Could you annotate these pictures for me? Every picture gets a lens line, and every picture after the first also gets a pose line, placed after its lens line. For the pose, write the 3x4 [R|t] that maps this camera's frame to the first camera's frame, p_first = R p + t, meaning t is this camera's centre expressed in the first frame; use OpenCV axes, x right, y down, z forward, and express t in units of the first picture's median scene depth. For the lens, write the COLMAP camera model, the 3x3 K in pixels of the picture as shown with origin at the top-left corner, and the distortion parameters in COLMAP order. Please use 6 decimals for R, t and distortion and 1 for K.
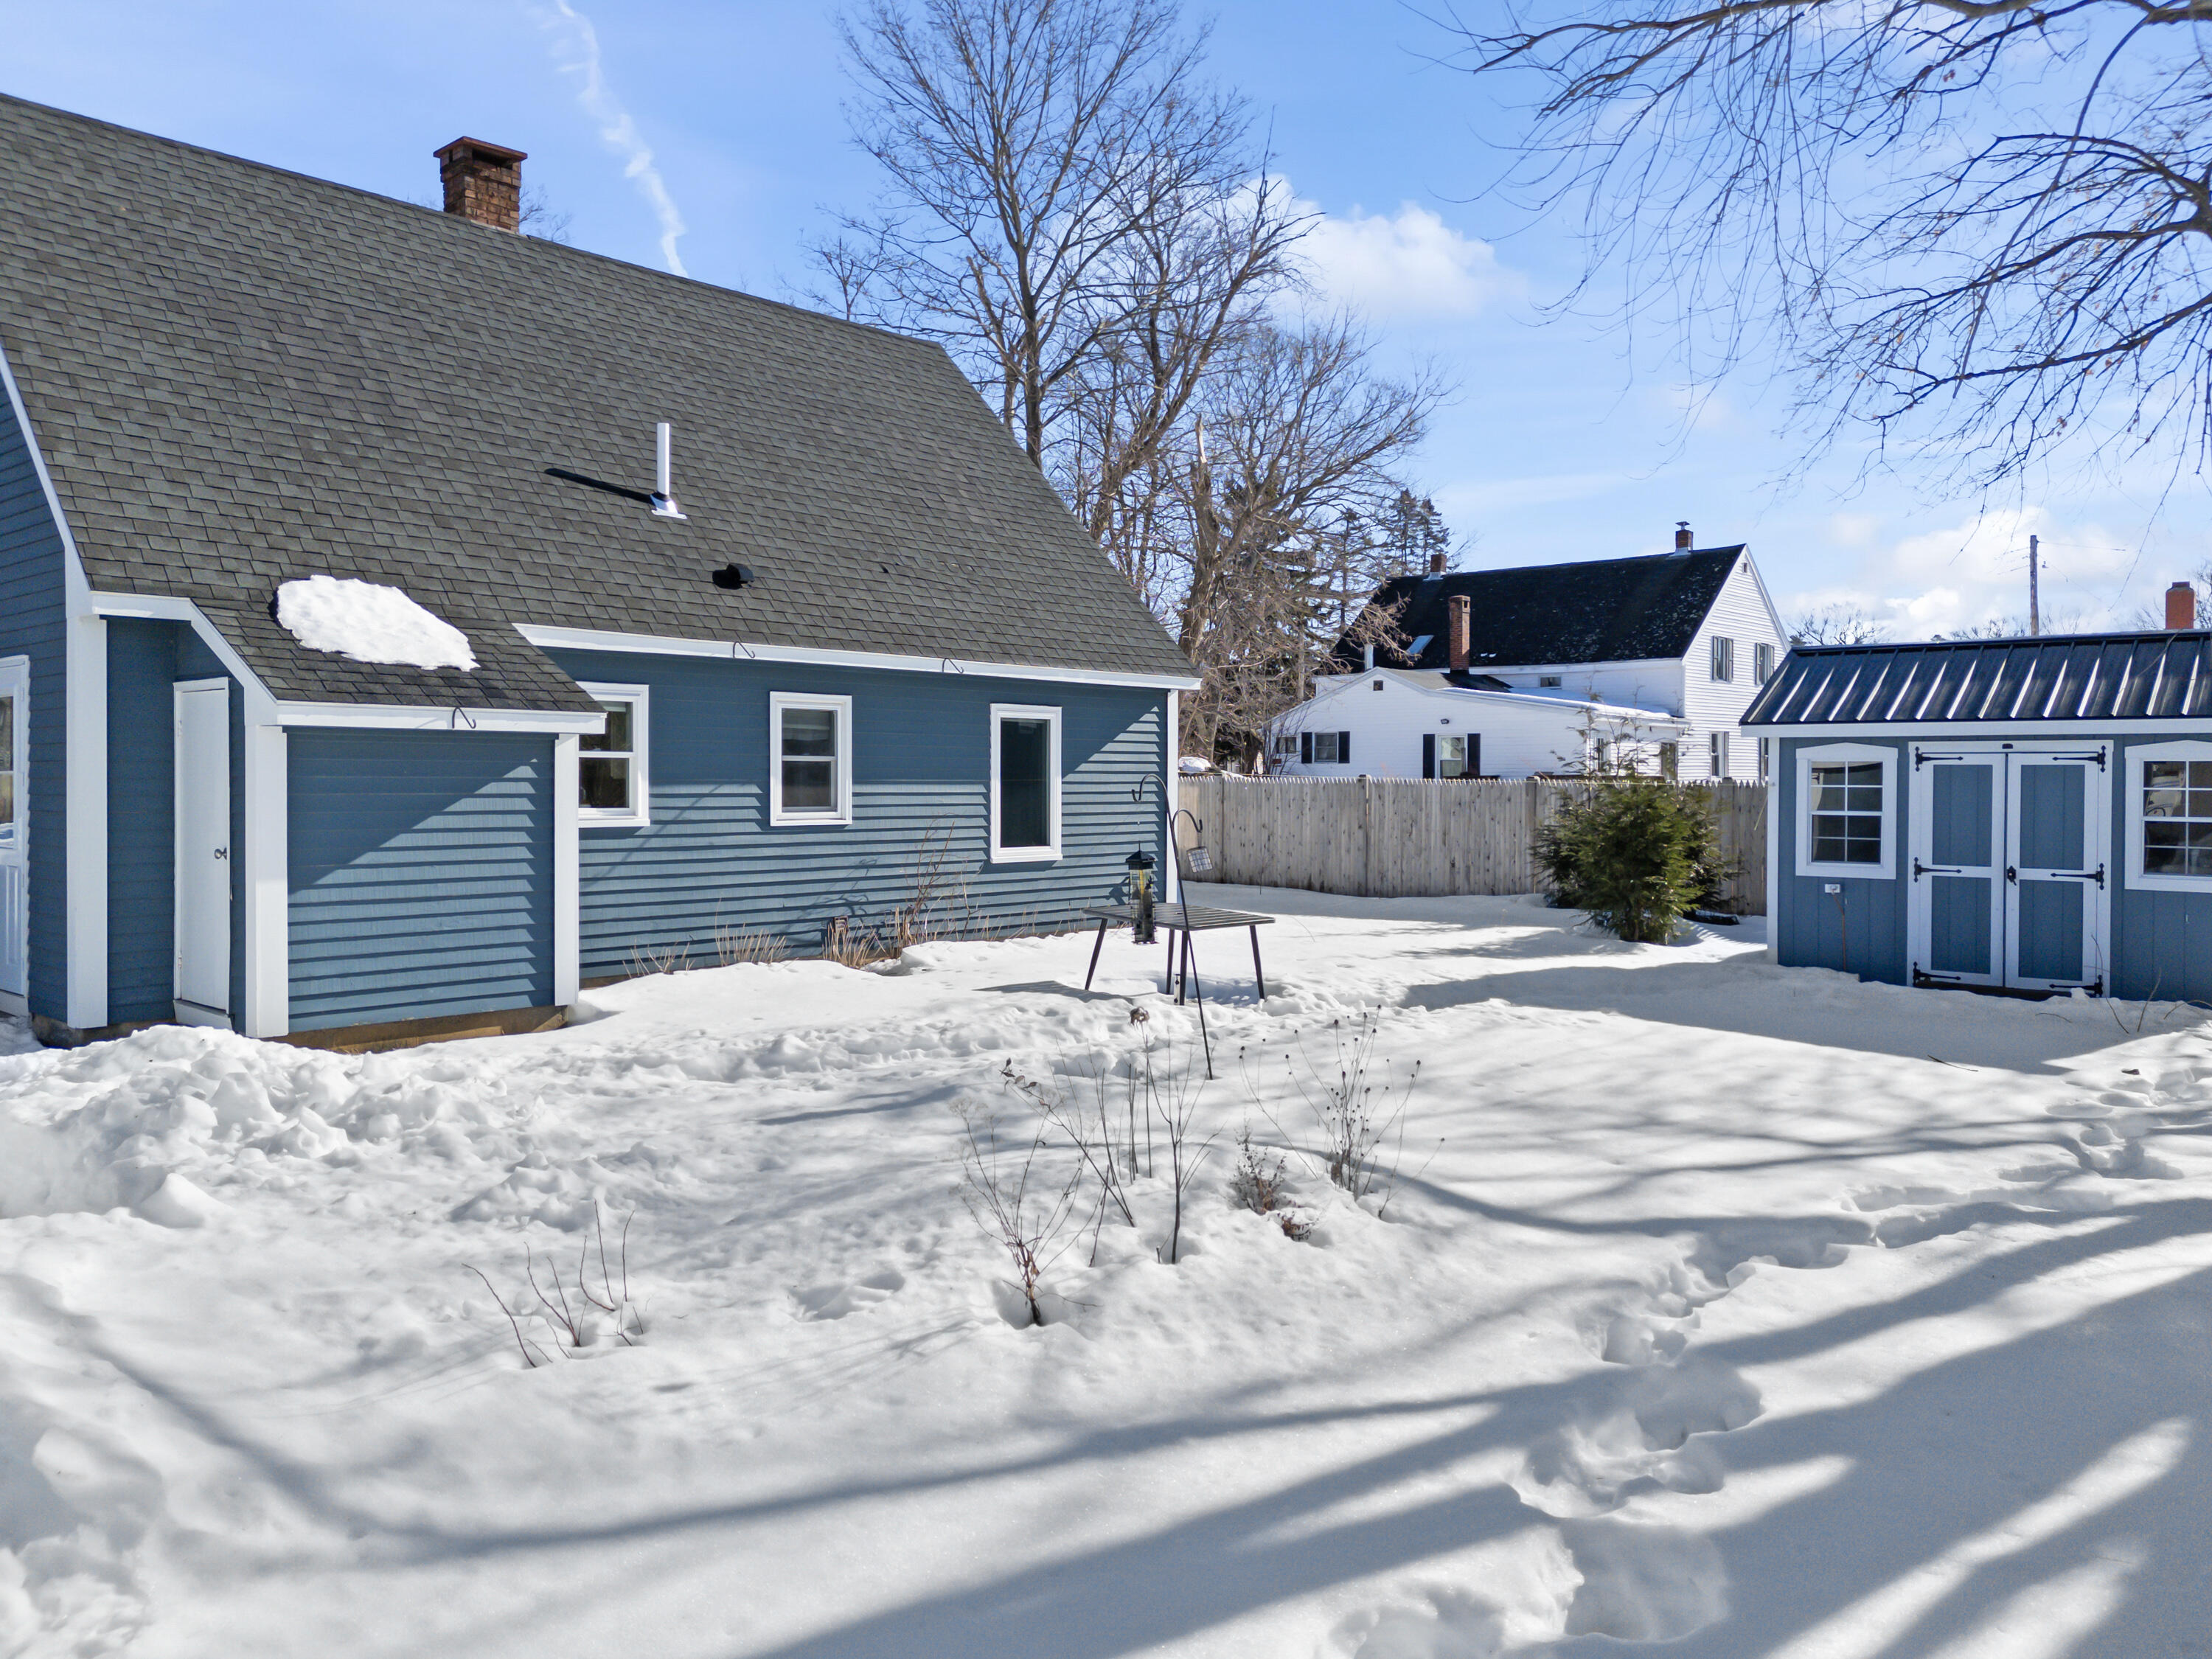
lens RADIAL K [[1577.2, 0, 1106.0], [0, 1577.2, 829.5], [0, 0, 1]] dist [0.000873, -0.000036]
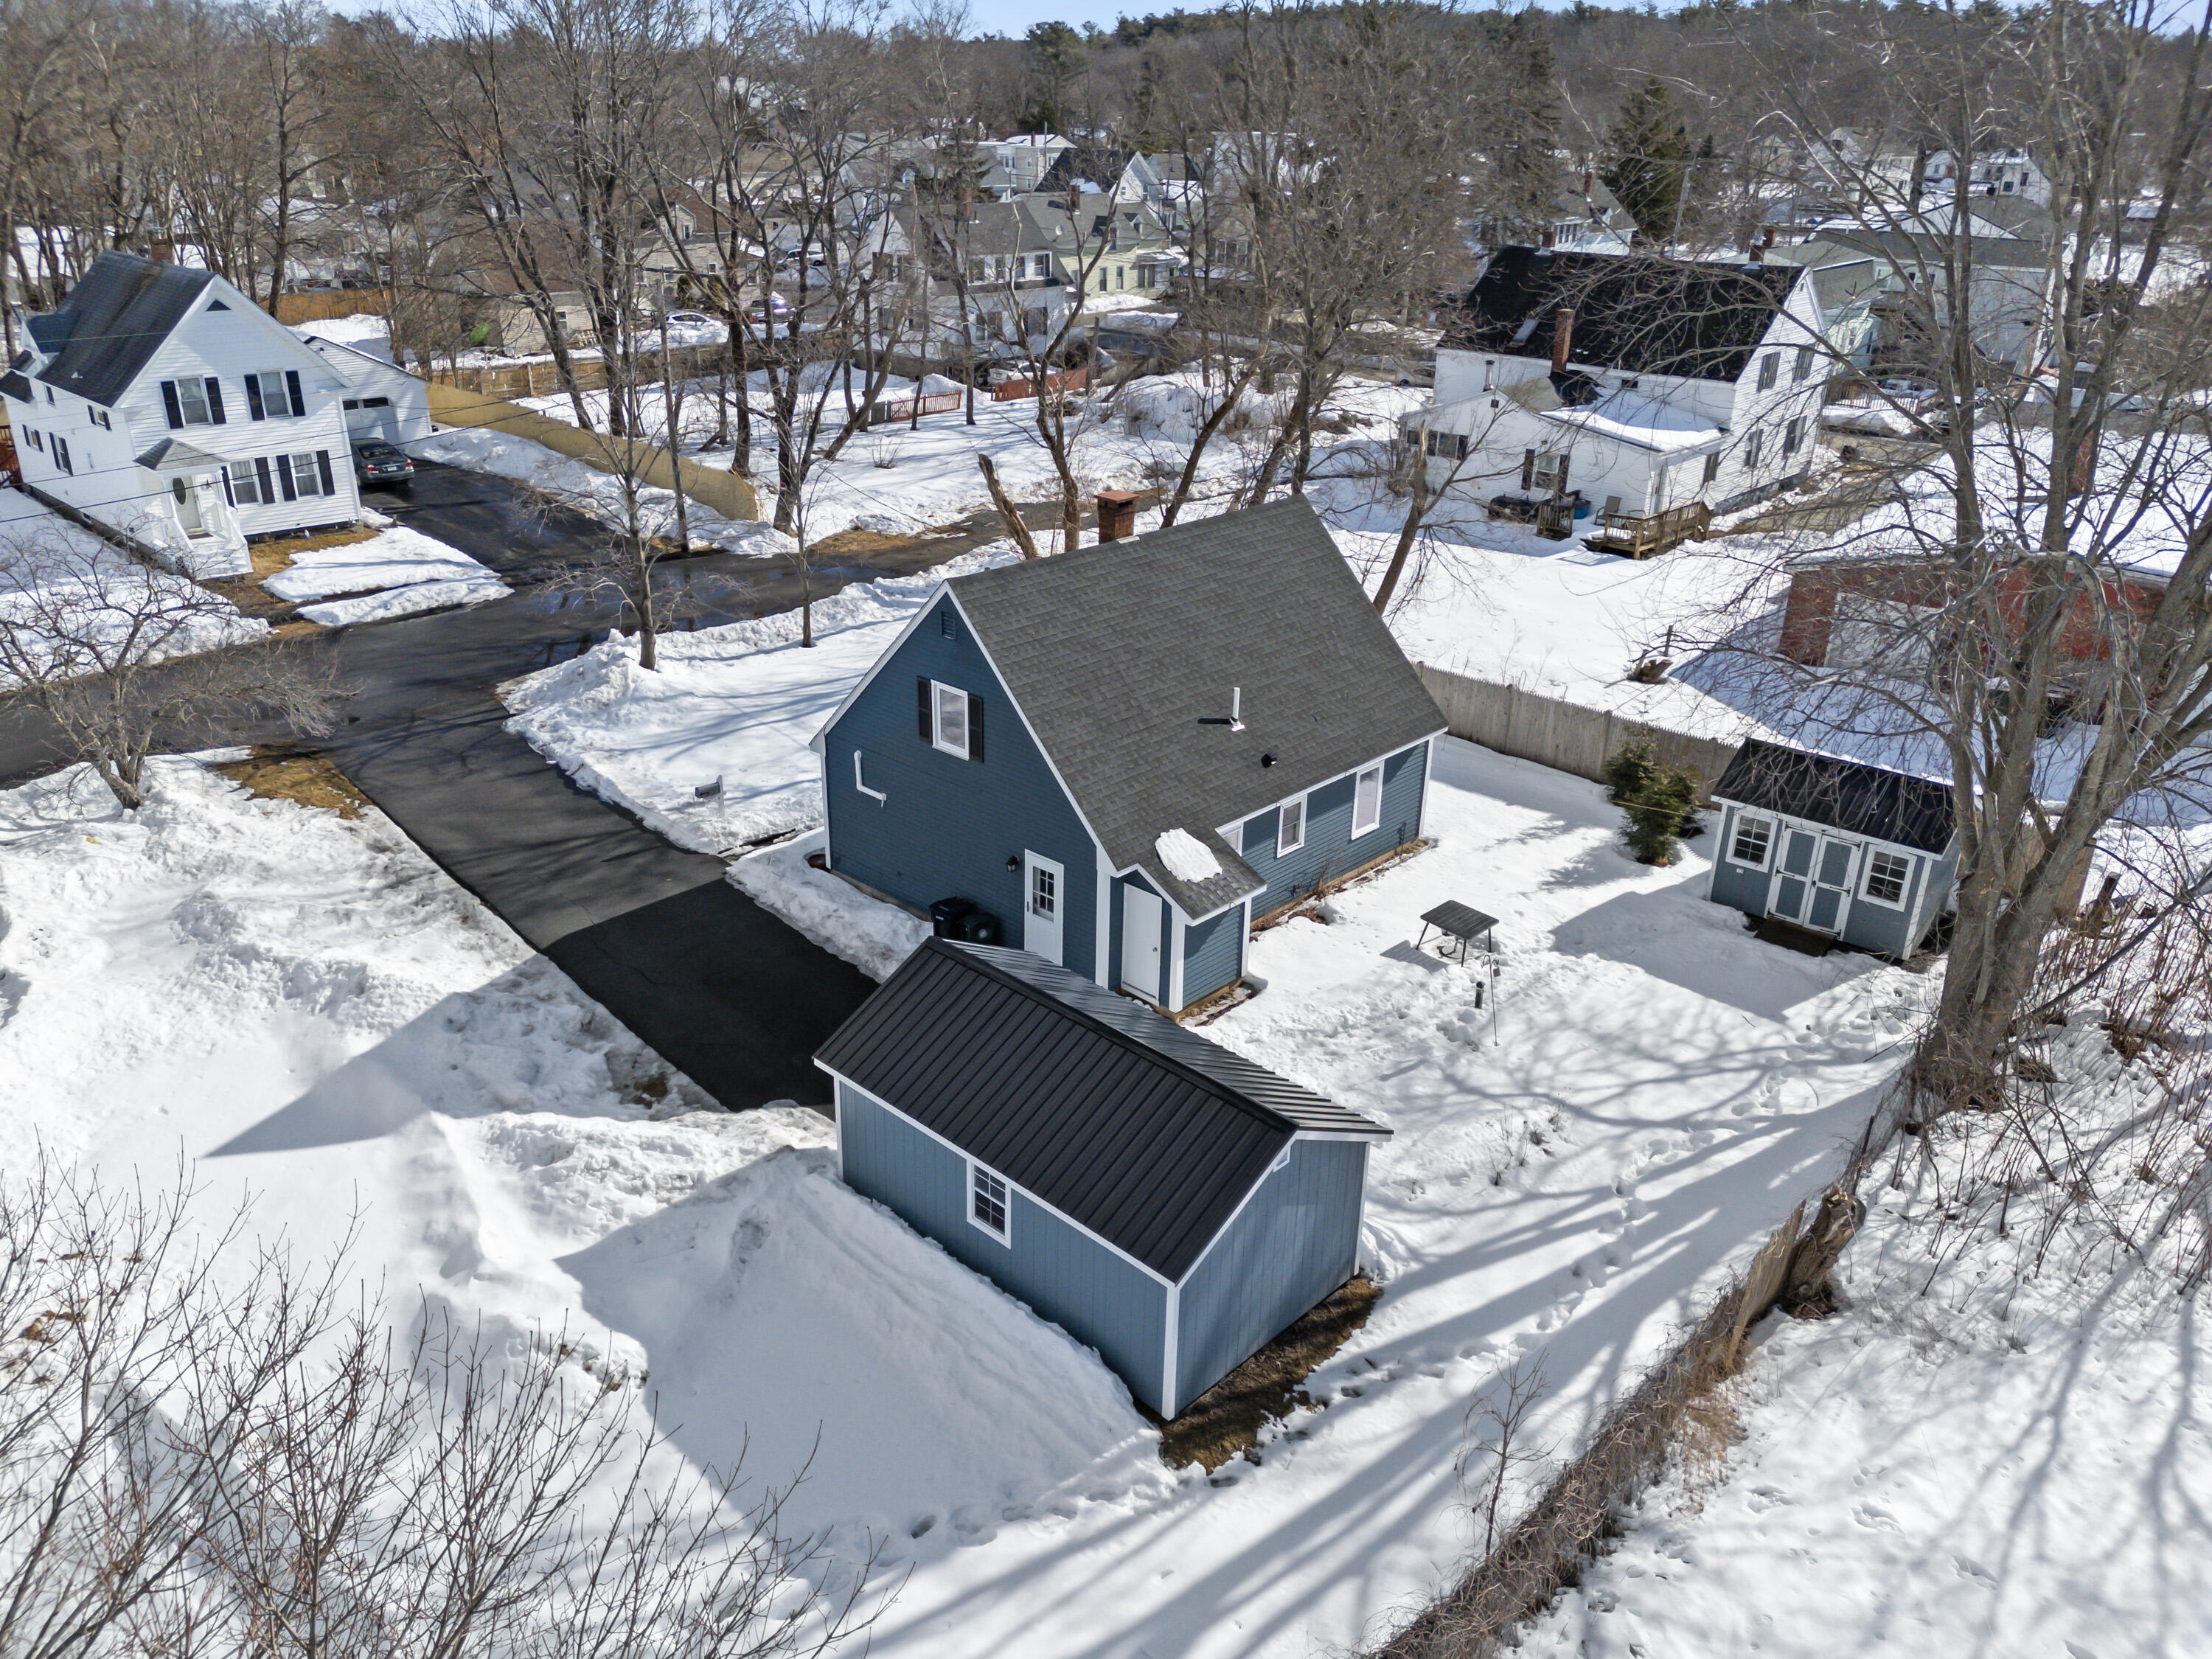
lens RADIAL K [[1577.2, 0, 1106.0], [0, 1577.2, 829.5], [0, 0, 1]] dist [0.000873, -0.000036]
pose [[0.999881, 0.013497, -0.007441, -0.430016], [-0.009533, 0.920950, 0.389564, -0.898865], [0.012111, -0.389447, 0.920969, -1.067155]]
